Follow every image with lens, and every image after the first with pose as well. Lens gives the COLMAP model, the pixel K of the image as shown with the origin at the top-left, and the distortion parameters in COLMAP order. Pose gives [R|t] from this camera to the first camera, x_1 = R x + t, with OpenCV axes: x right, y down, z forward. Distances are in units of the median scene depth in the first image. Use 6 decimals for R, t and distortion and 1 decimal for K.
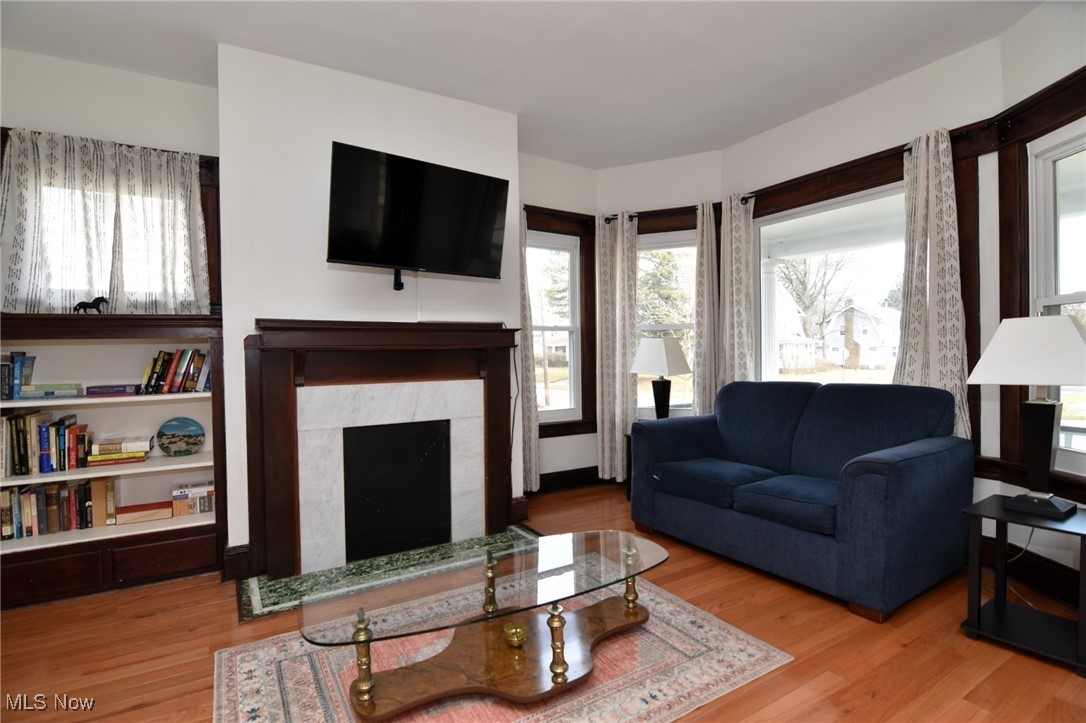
lens RADIAL K [[540.6, 0, 543.0], [0, 540.6, 361.5], [0, 0, 1]] dist [-0.000191, -0.000008]
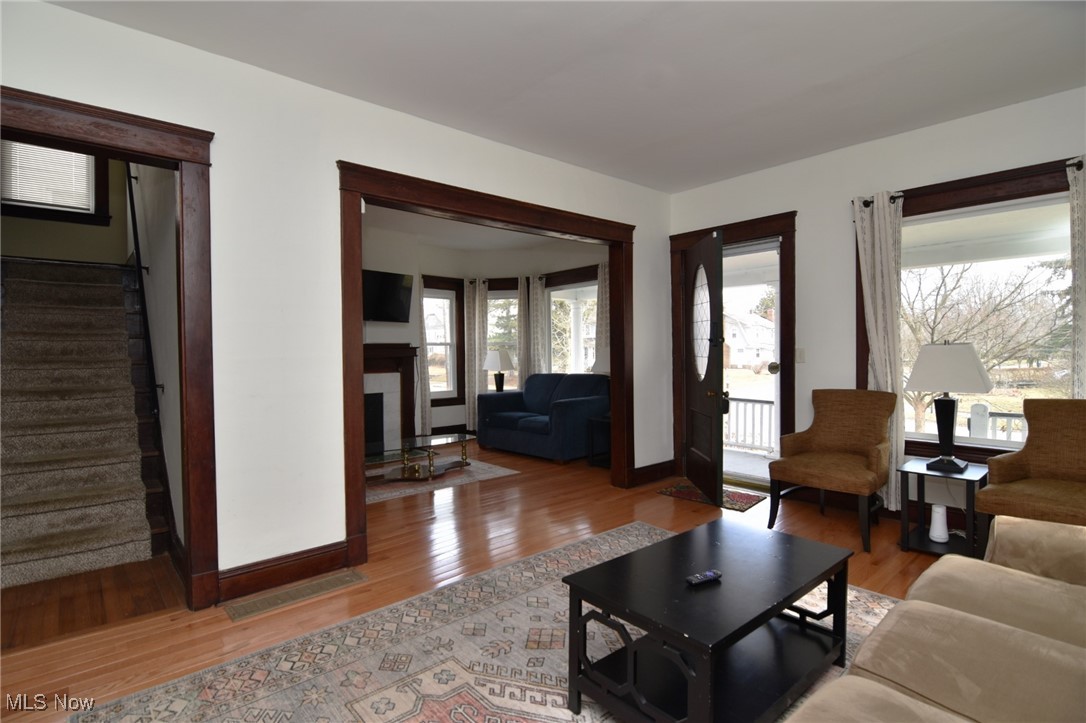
lens RADIAL K [[540.6, 0, 543.0], [0, 540.6, 361.5], [0, 0, 1]] dist [-0.000191, -0.000008]
pose [[0.984627, -0.000716, 0.174669, 0.045794], [0.000777, 1.000000, -0.000282, -0.004947], [-0.174669, 0.000414, 0.984627, -0.813442]]
